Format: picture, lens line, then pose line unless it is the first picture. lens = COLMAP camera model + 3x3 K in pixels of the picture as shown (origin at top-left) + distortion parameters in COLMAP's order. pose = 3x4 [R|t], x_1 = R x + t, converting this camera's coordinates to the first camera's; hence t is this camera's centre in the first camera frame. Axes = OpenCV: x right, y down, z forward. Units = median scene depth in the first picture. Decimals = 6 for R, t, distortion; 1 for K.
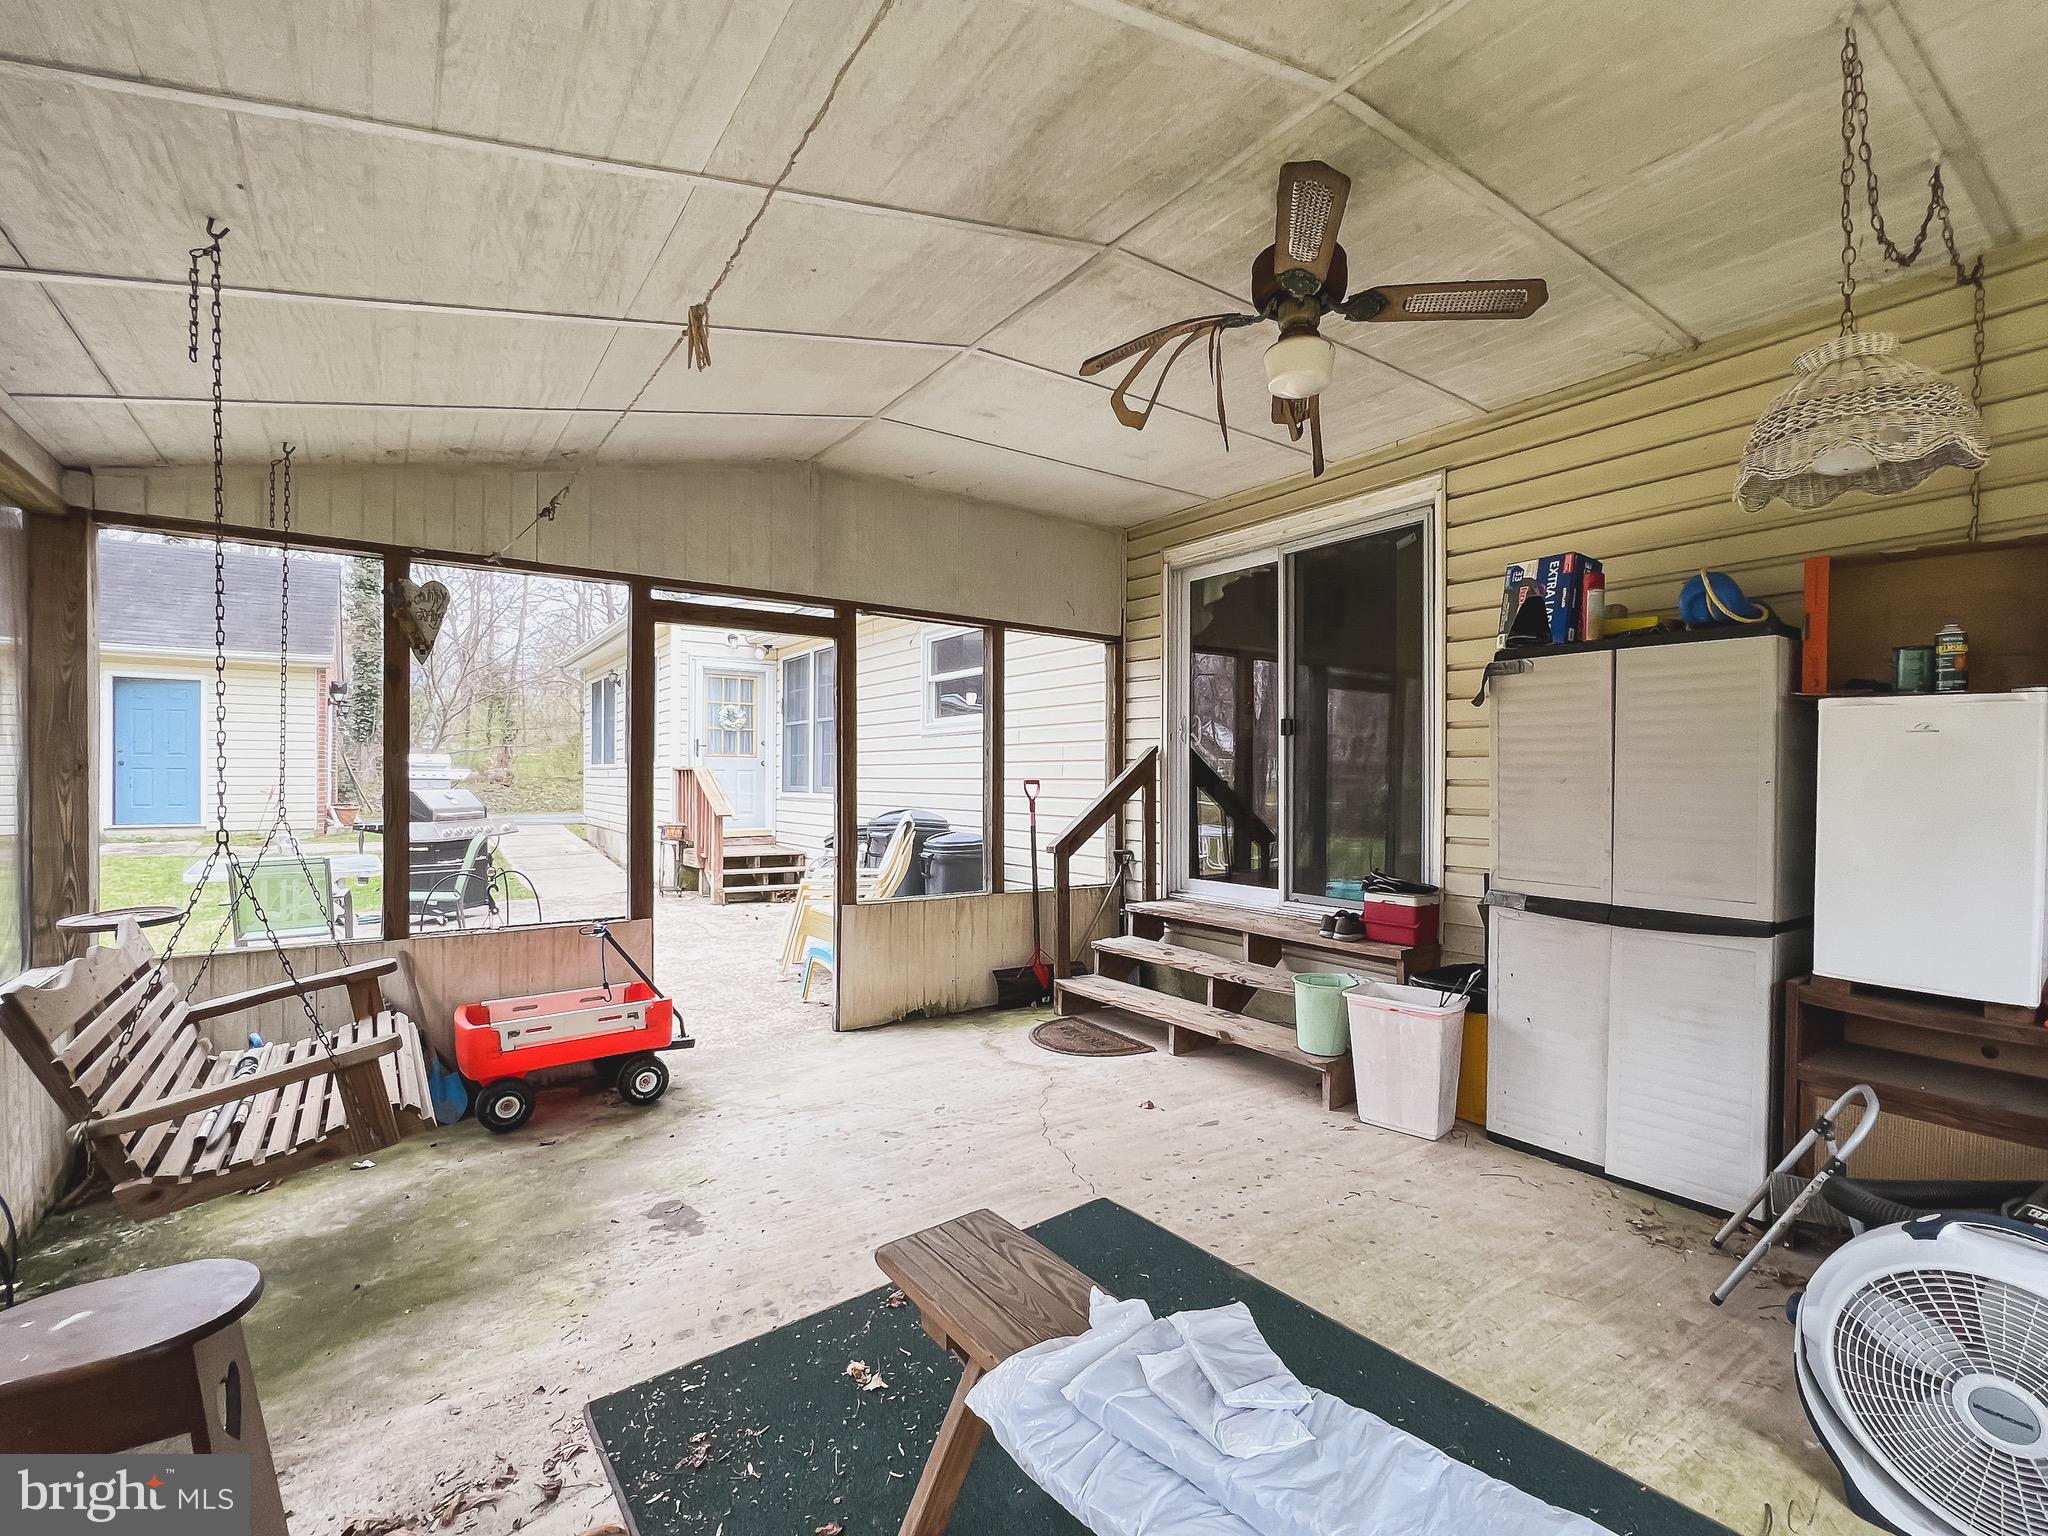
lens RADIAL K [[907.7, 0, 1029.2], [0, 907.7, 775.9], [0, 0, 1]] dist [0.000558, 0.000073]
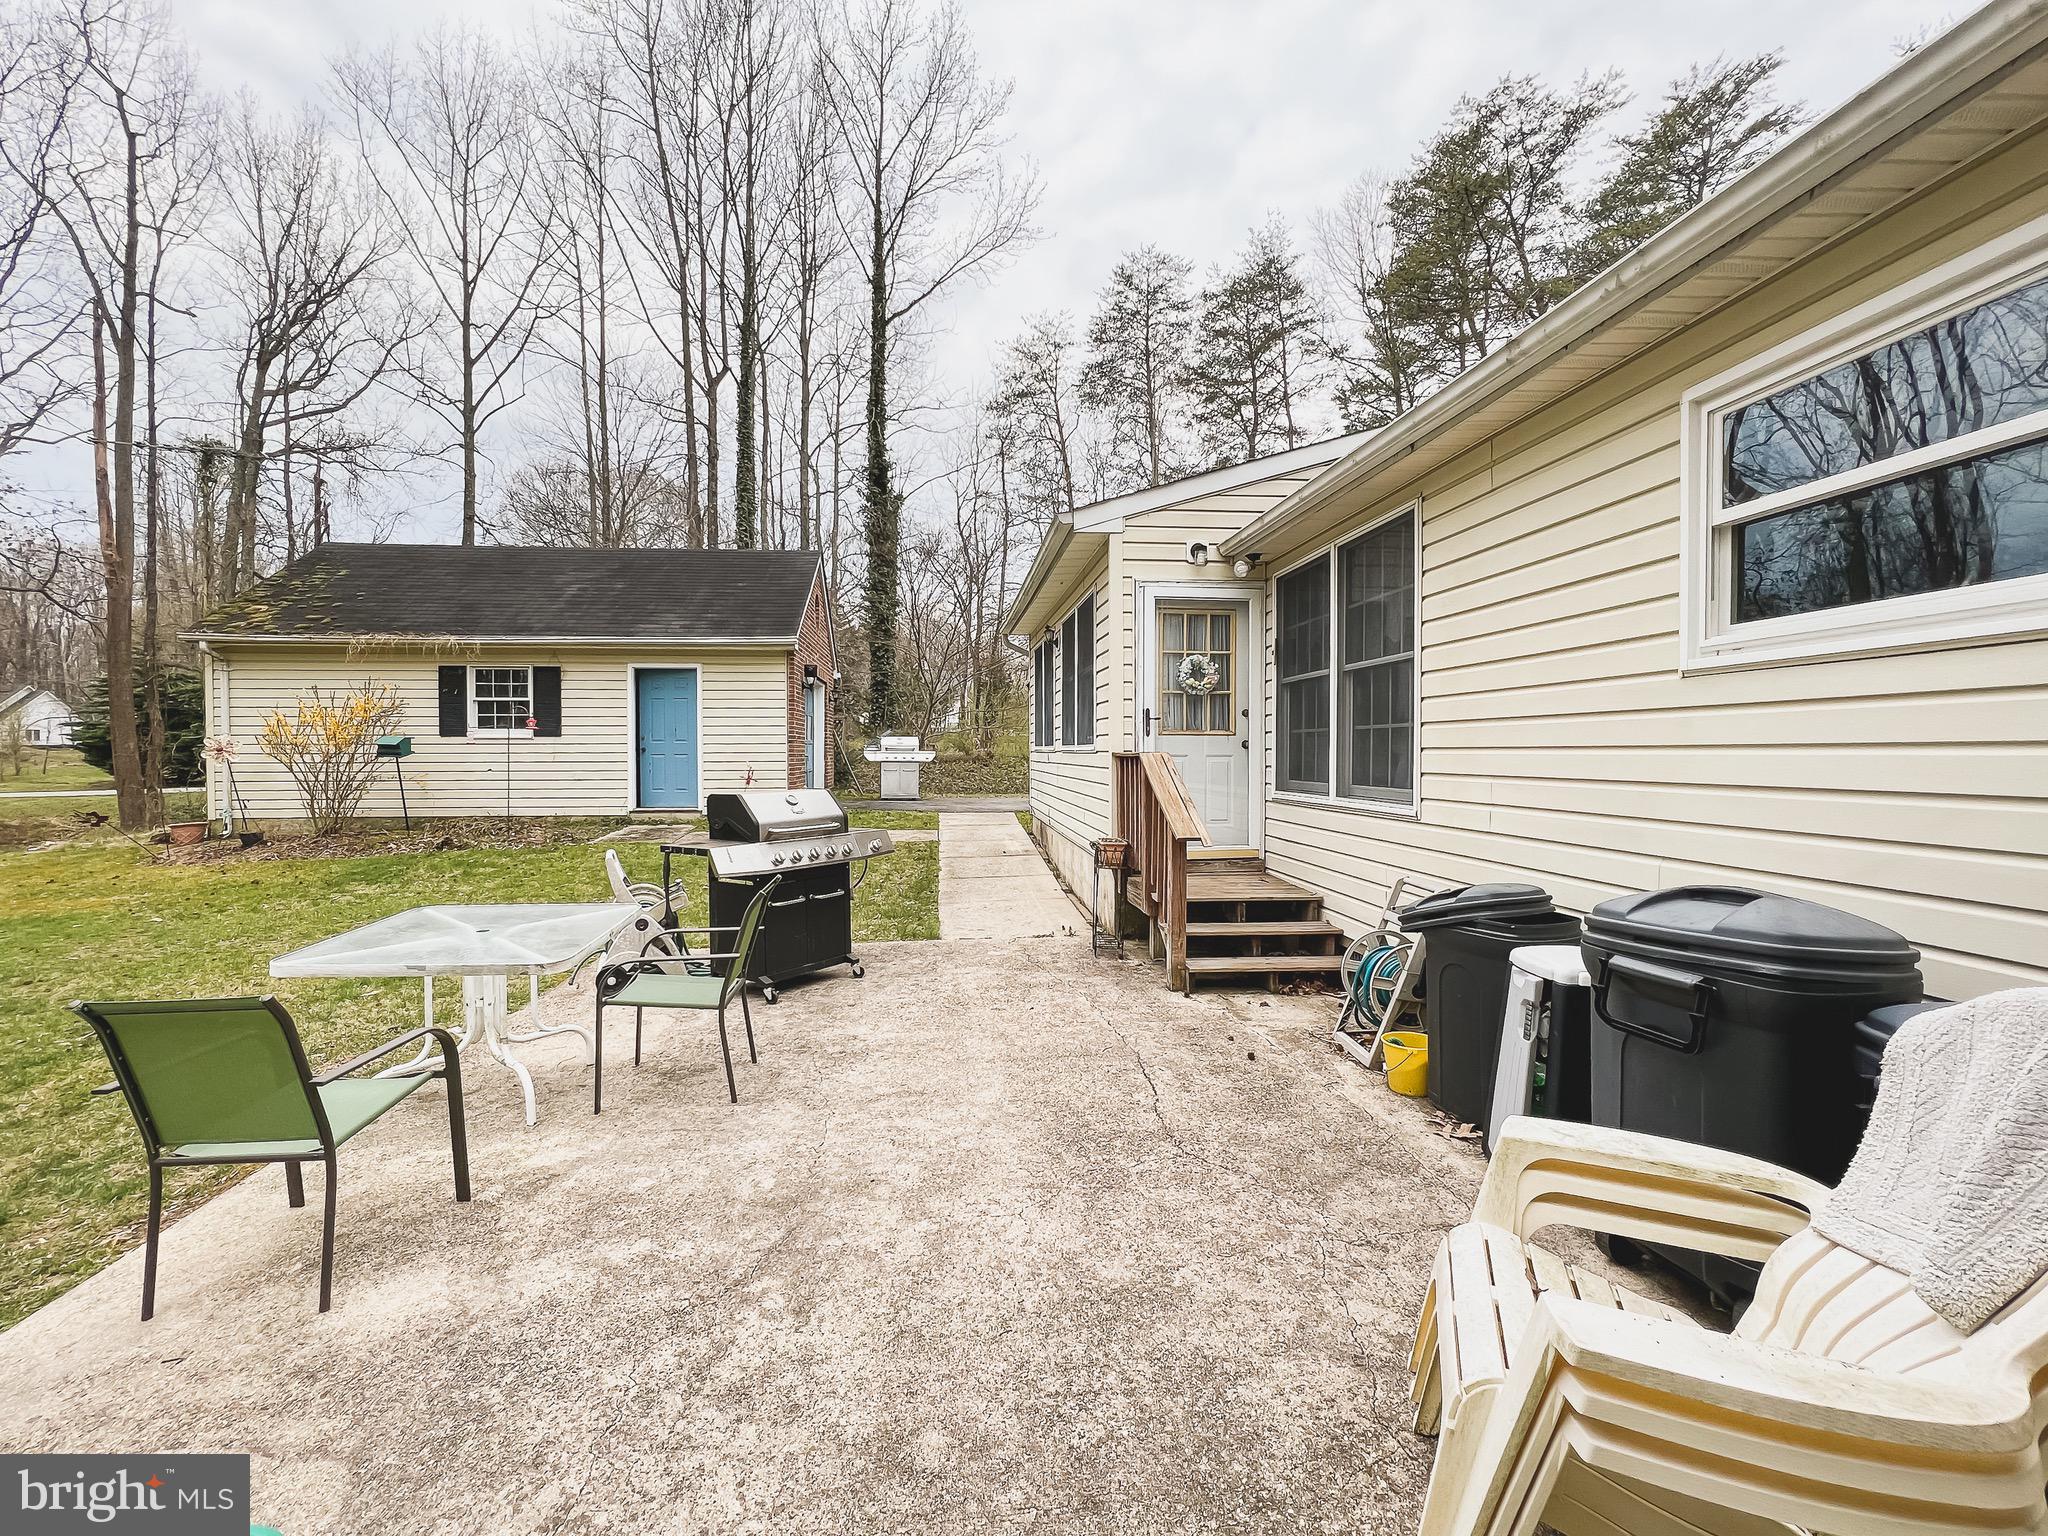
lens RADIAL K [[845.3, 0, 1021.9], [0, 845.3, 765.3], [0, 0, 1]] dist [-0.016452, 0.002343]
pose [[0.869803, 0.002971, -0.493391, -0.137134], [0.005220, 0.999870, 0.015223, -0.009225], [0.493372, -0.015817, 0.869675, 0.406168]]
